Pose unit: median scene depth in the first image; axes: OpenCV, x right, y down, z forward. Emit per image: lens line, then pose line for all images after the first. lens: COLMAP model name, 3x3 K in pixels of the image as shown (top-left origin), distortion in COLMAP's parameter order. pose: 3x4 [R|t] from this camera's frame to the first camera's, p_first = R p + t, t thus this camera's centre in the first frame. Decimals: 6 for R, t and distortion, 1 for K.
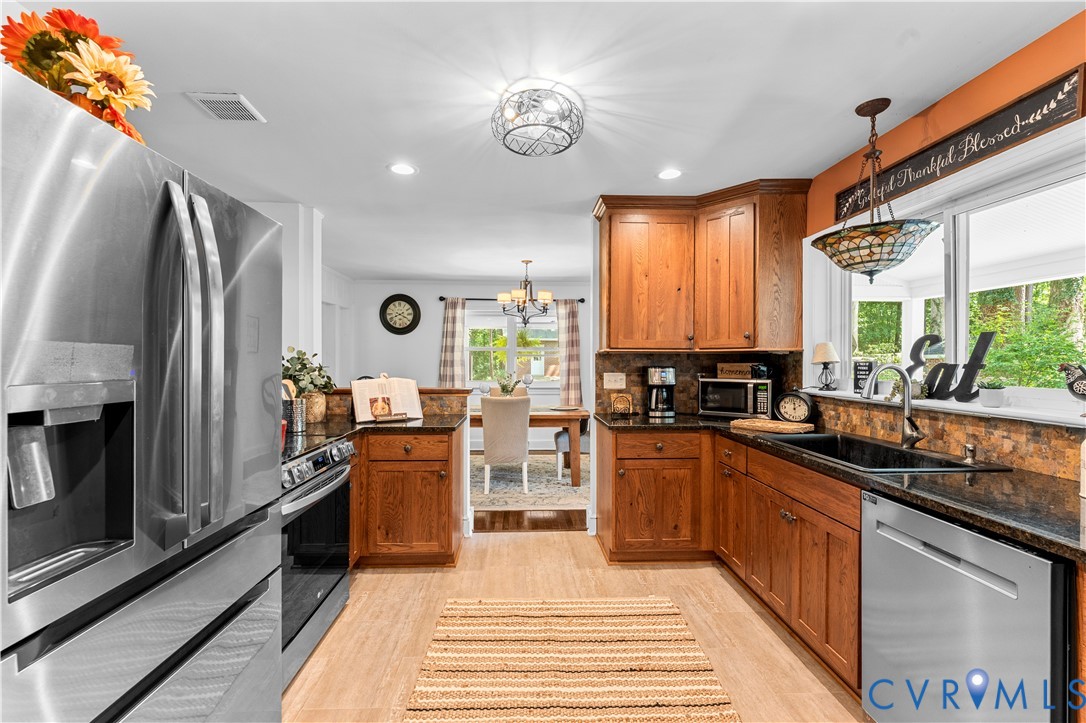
lens RADIAL K [[469.2, 0, 543.0], [0, 469.2, 364.9], [0, 0, 1]] dist [-0.010387, 0.000948]
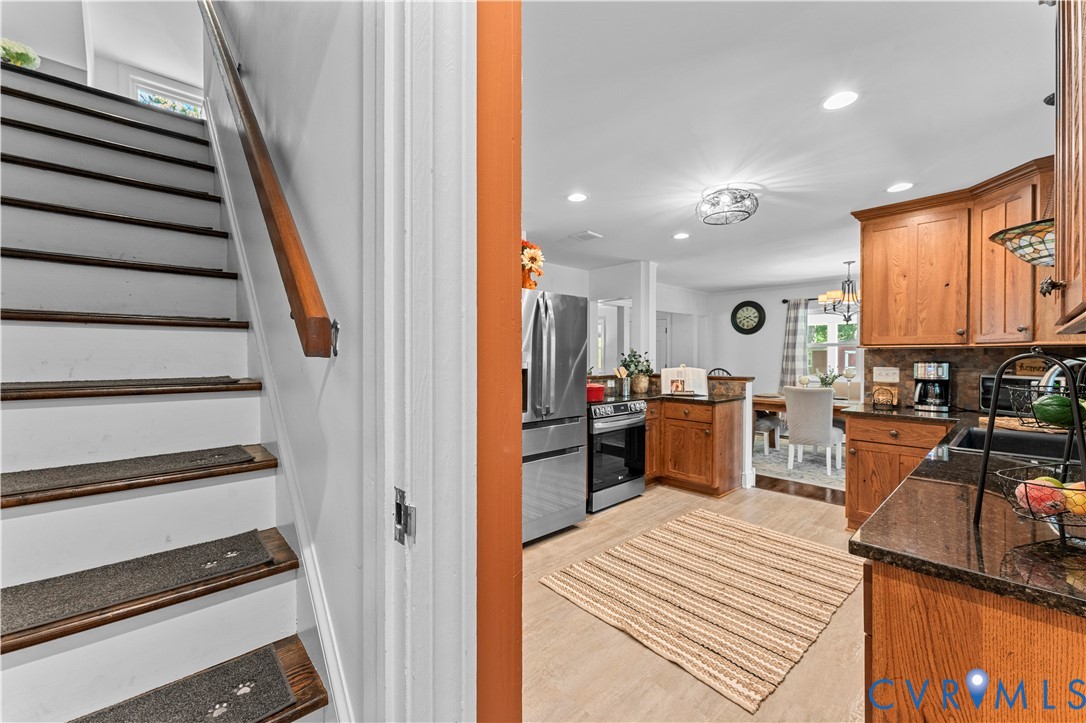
lens RADIAL K [[438.1, 0, 543.3], [0, 438.1, 357.9], [0, 0, 1]] dist [0.000246, 0.000122]
pose [[0.646546, 0.002011, -0.762872, 0.461318], [-0.005983, 0.999979, -0.002435, 0.002975], [0.762851, 0.006139, 0.646545, -0.274828]]
